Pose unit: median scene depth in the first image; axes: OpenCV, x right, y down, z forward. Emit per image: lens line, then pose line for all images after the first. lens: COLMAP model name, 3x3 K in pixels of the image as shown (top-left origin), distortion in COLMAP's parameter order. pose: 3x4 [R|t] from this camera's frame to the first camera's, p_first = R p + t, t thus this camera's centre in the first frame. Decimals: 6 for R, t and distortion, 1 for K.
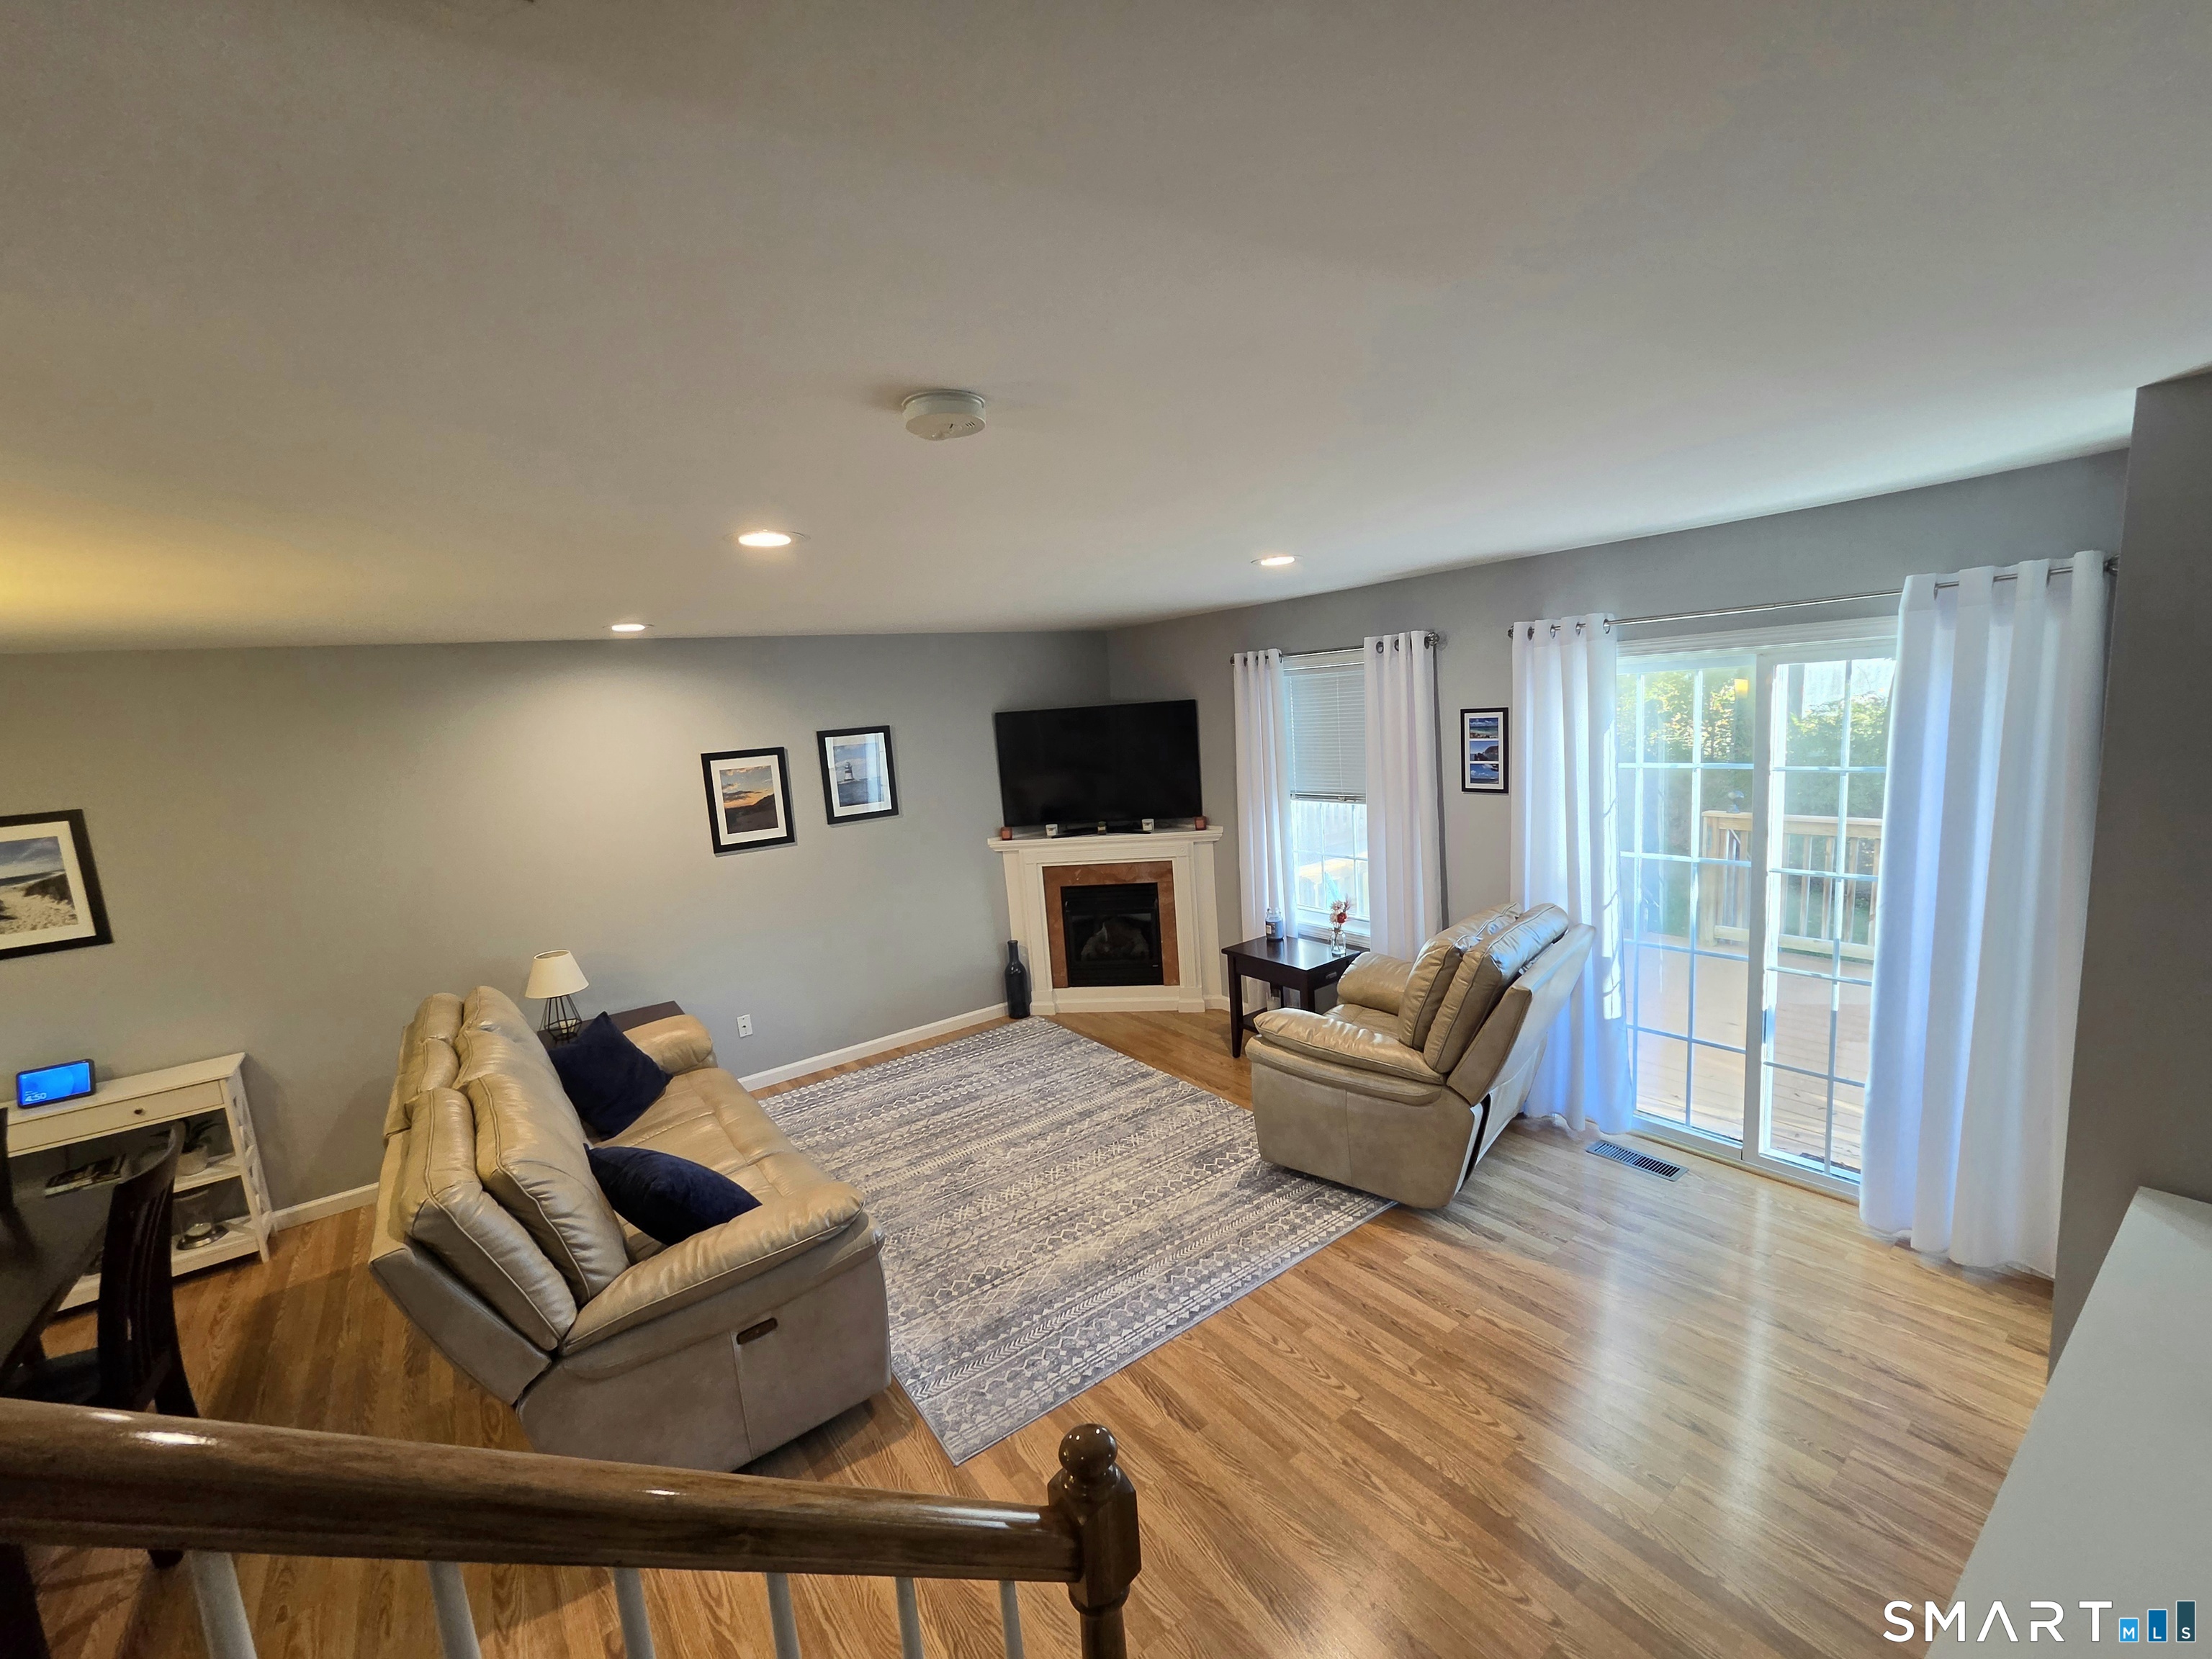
lens RADIAL K [[921.5, 0, 1119.3], [0, 921.5, 836.4], [0, 0, 1]] dist [-0.002860, 0.000446]
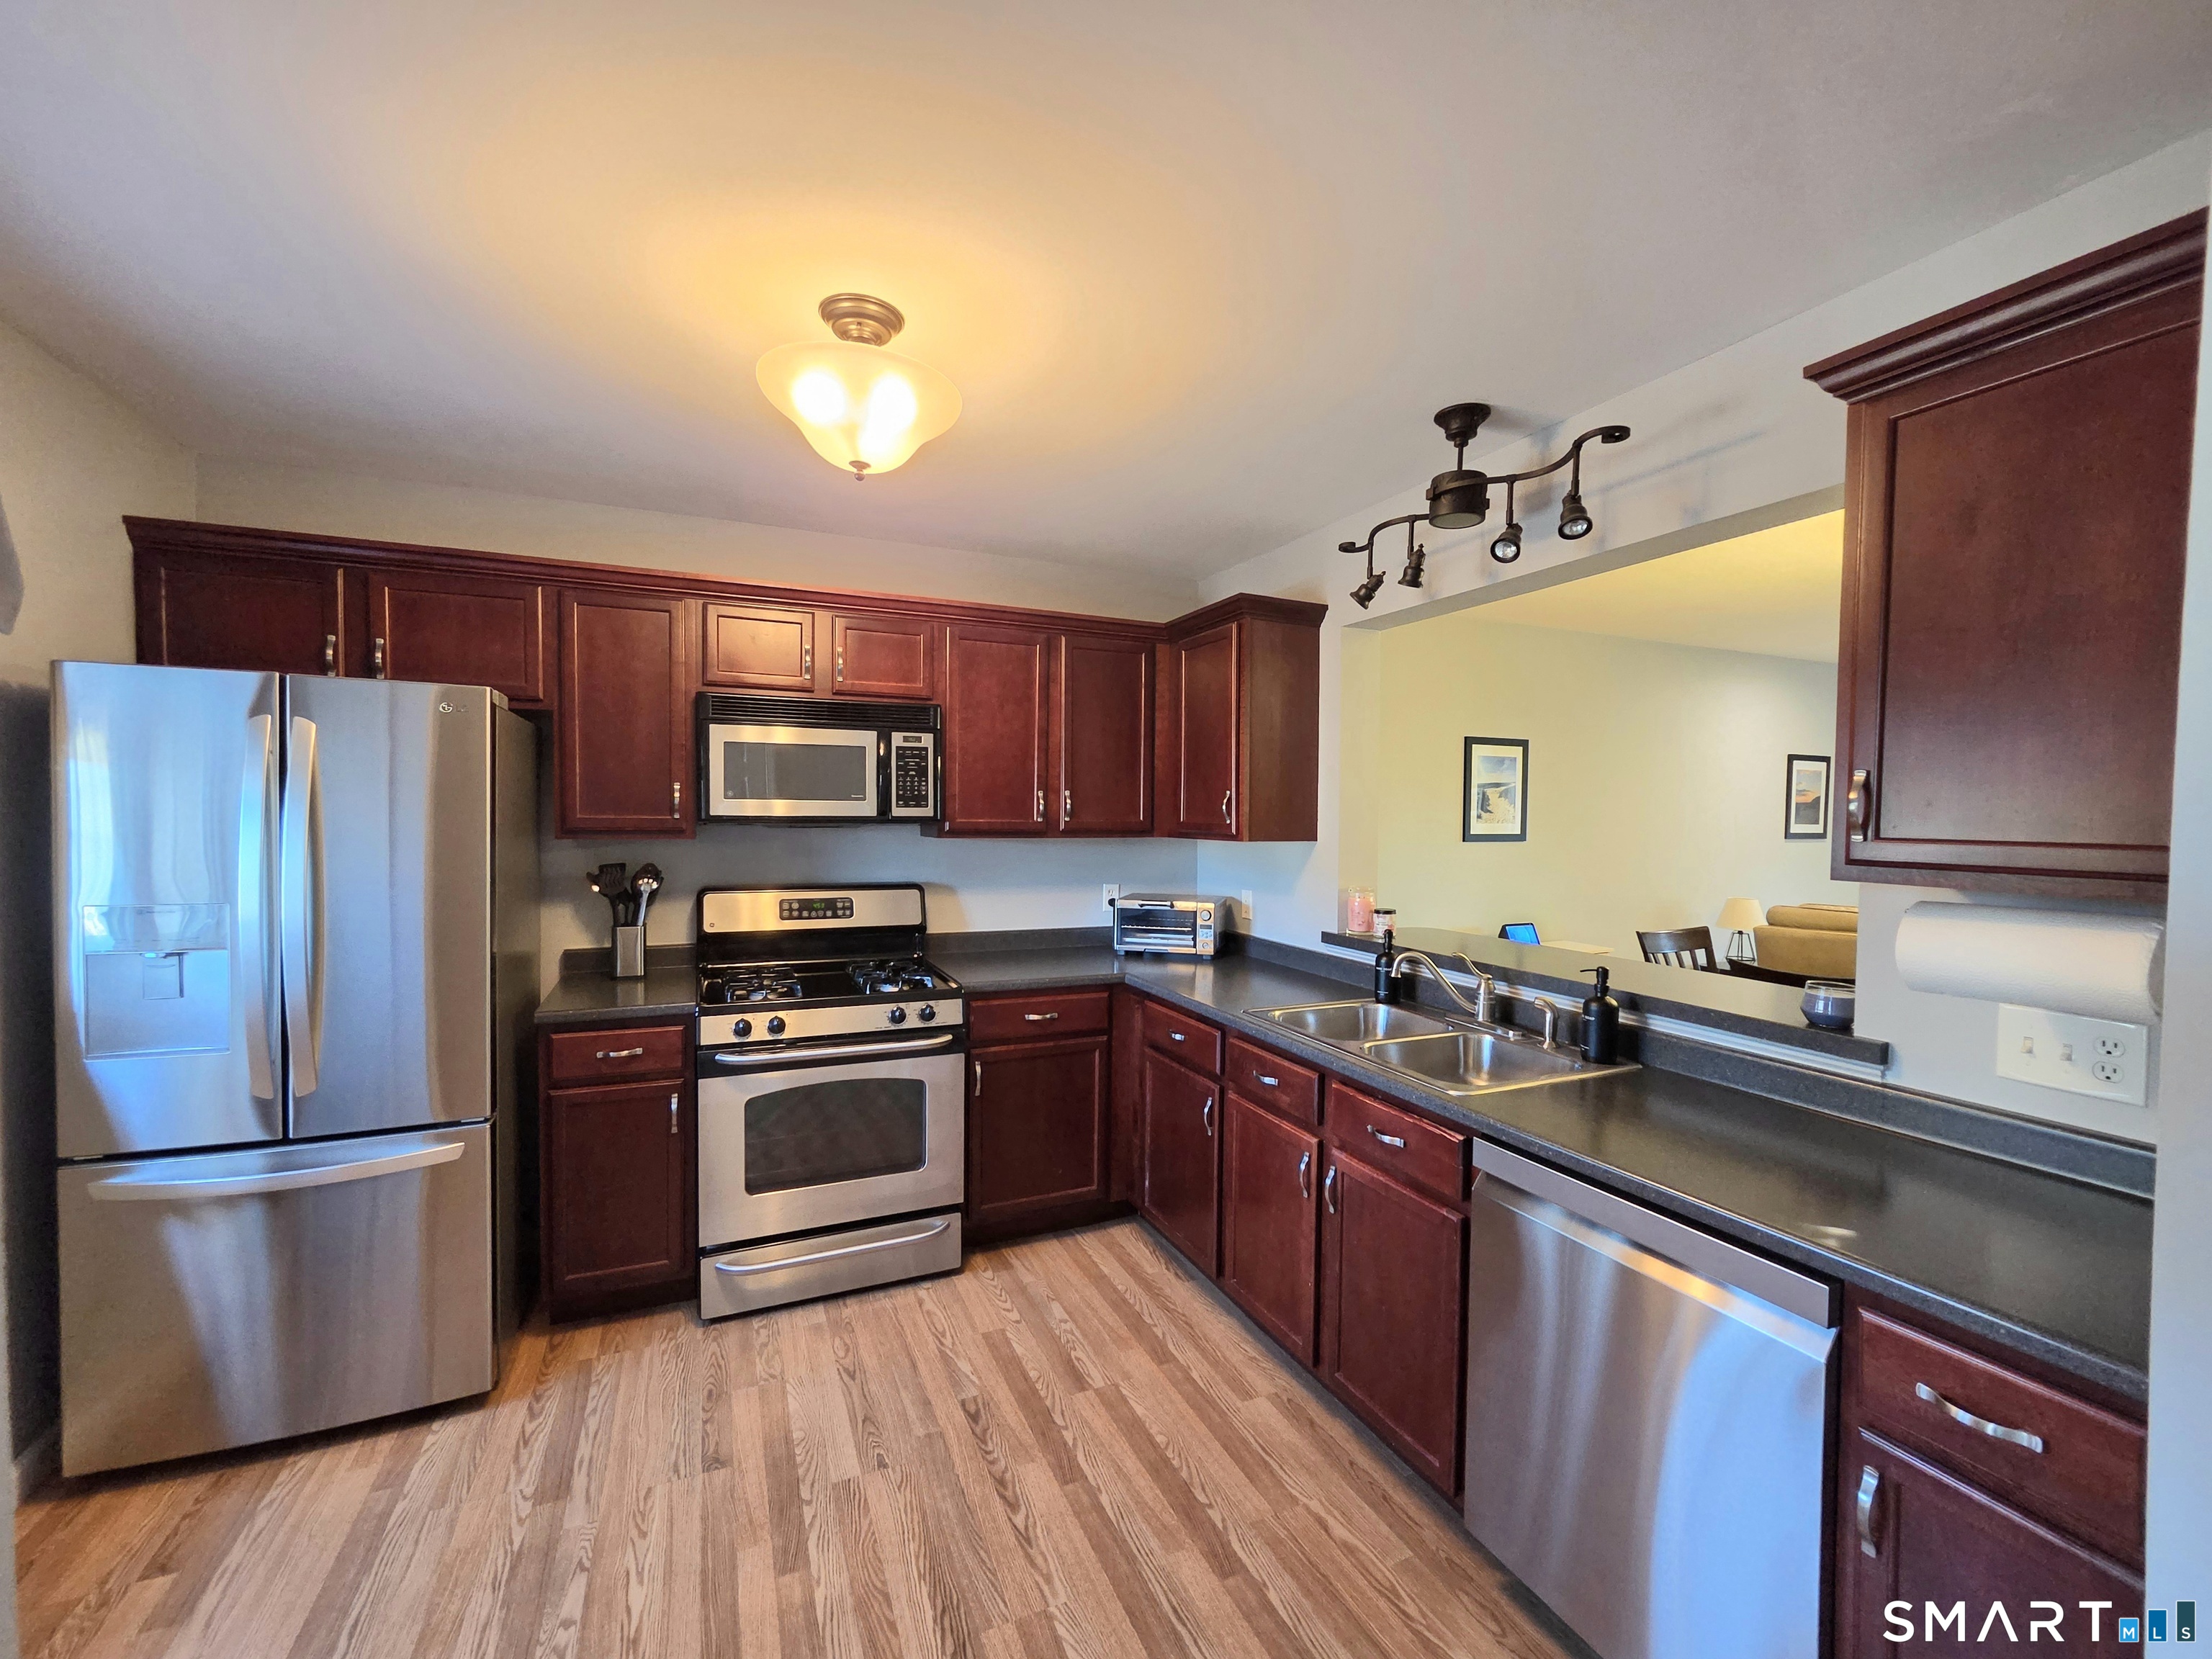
lens RADIAL K [[901.1, 0, 1106.0], [0, 901.1, 829.5], [0, 0, 1]] dist [-0.001884, 0.000317]
pose [[0.972794, 0.087288, -0.214600, -1.318302], [-0.111387, 0.988437, -0.102881, 0.280977], [0.203139, 0.123986, 0.971268, -0.362652]]
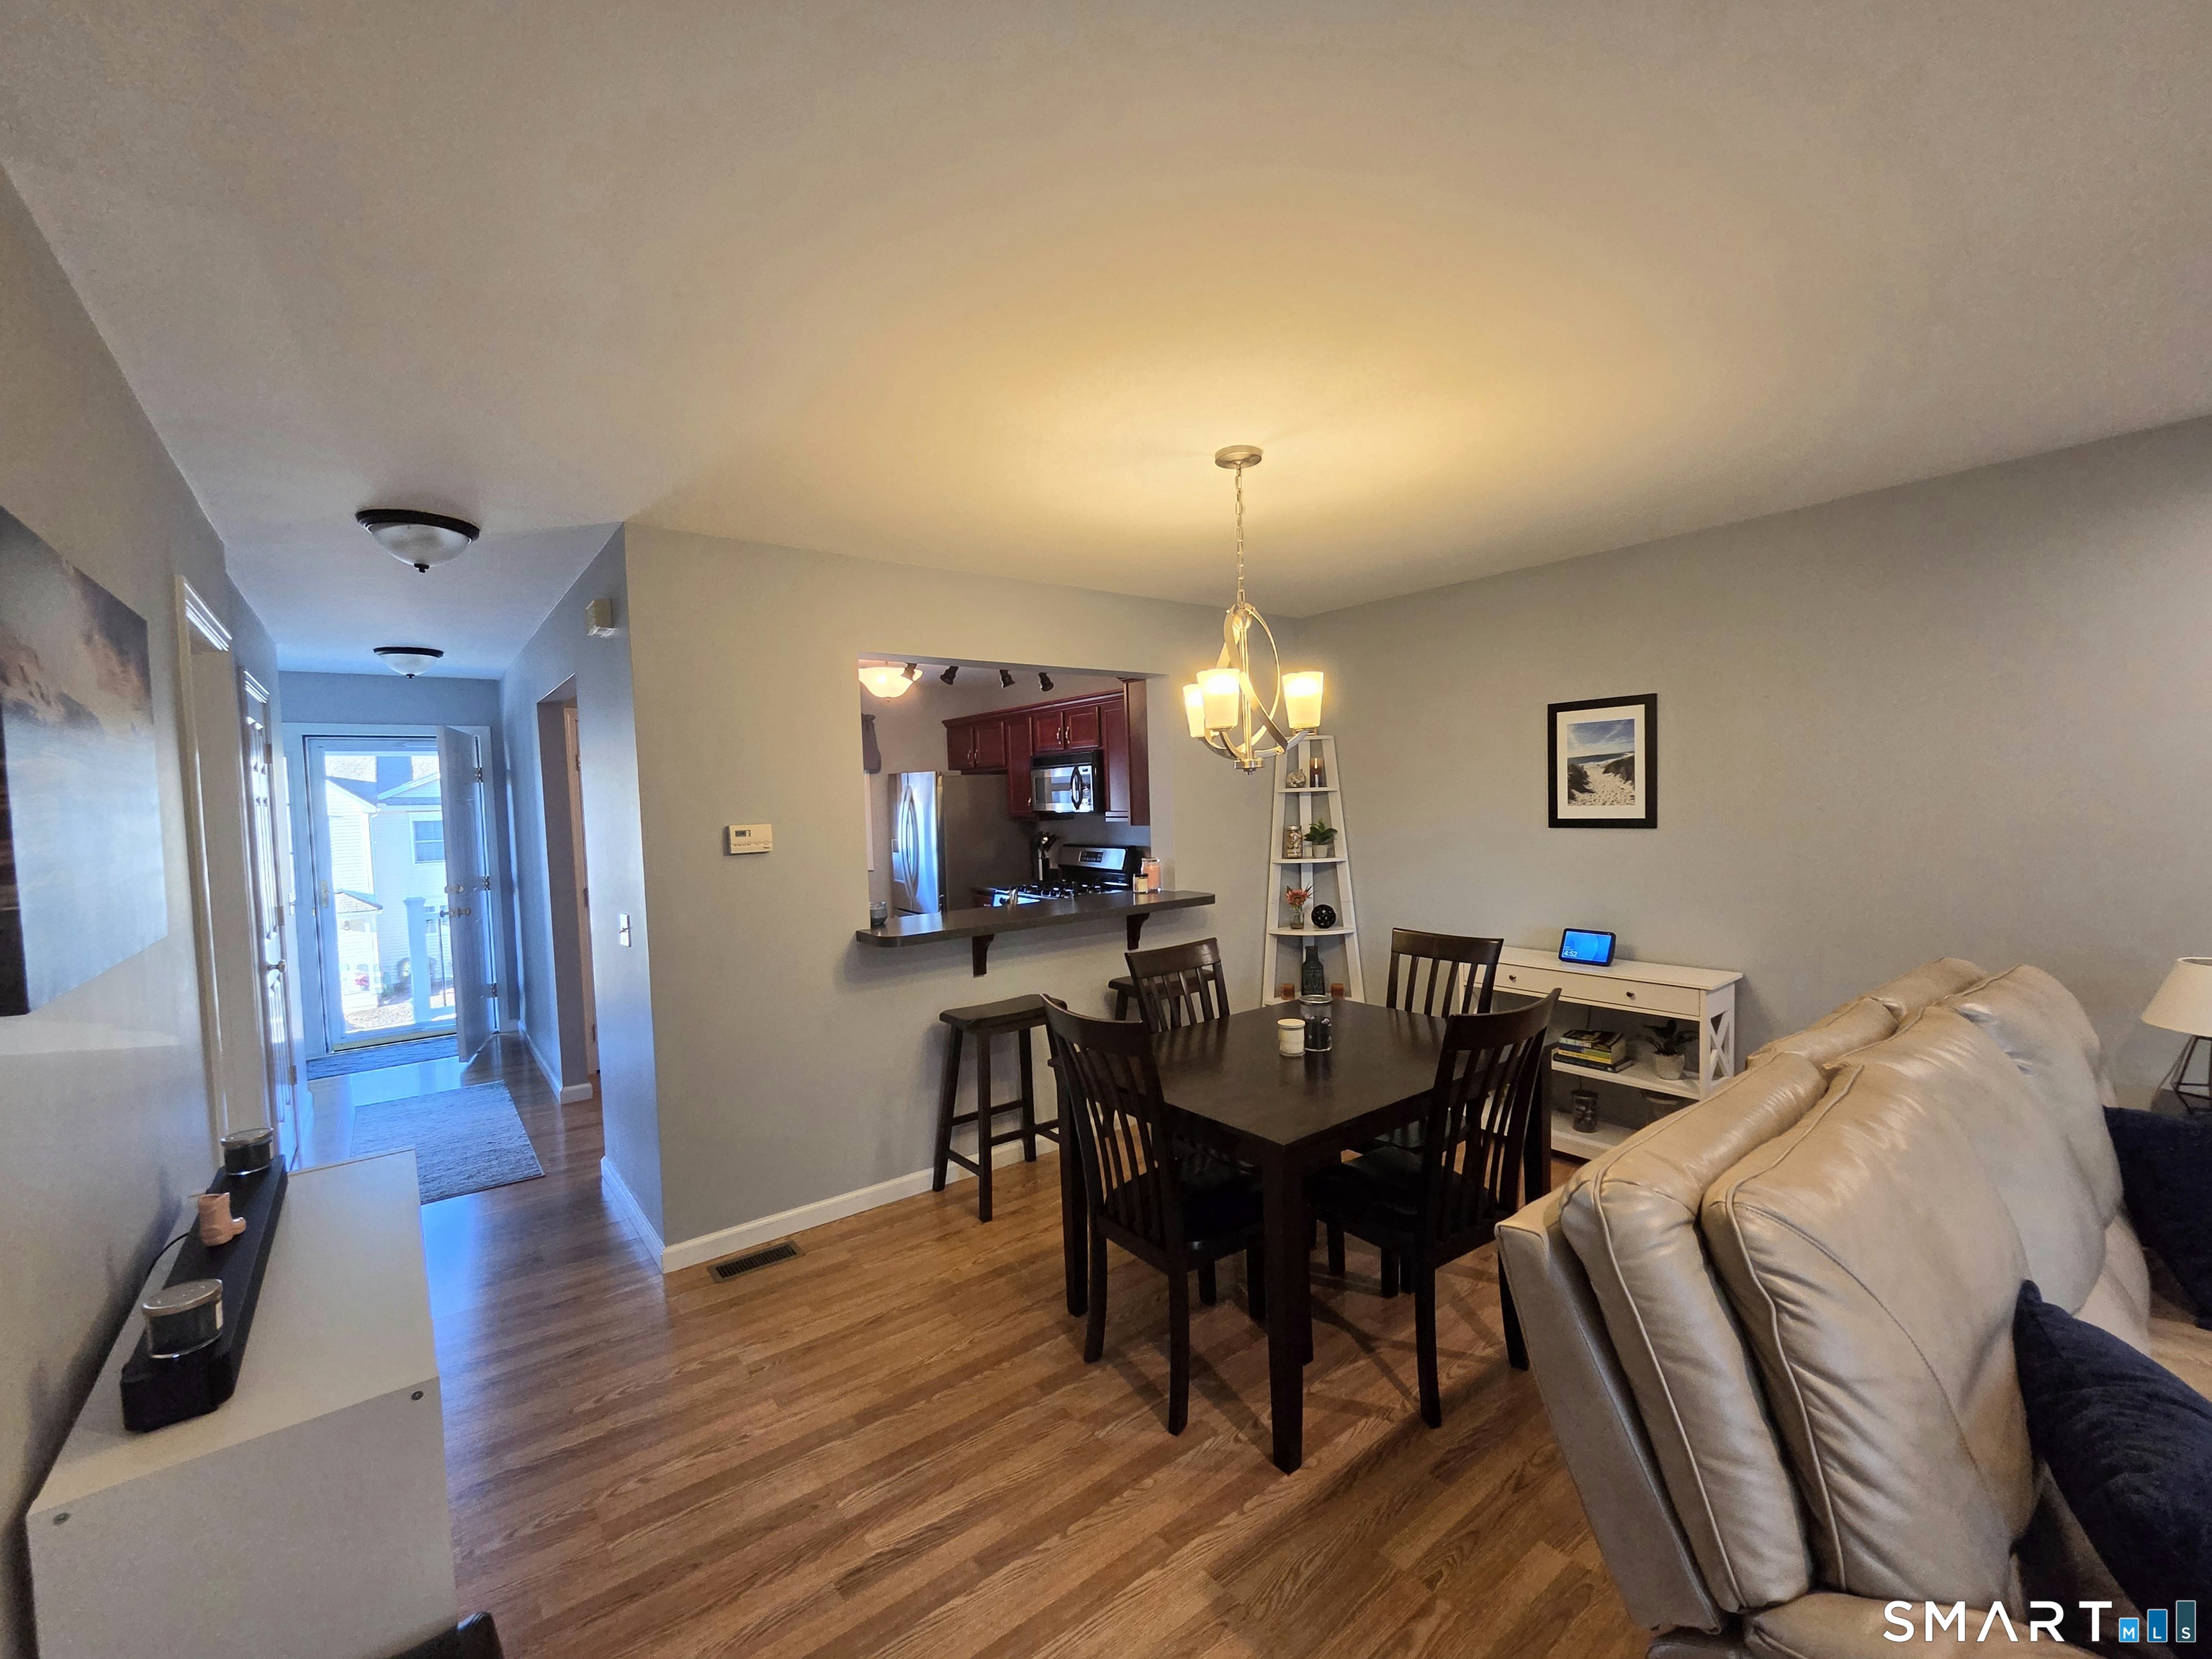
lens RADIAL K [[914.1, 0, 1107.9], [0, 914.1, 842.8], [0, 0, 1]] dist [-0.002591, 0.000012]
pose [[0.027546, 0.120457, -0.992336, -0.112148], [-0.116902, 0.986289, 0.116478, 0.080020], [0.992761, 0.112798, 0.041250, 0.342910]]
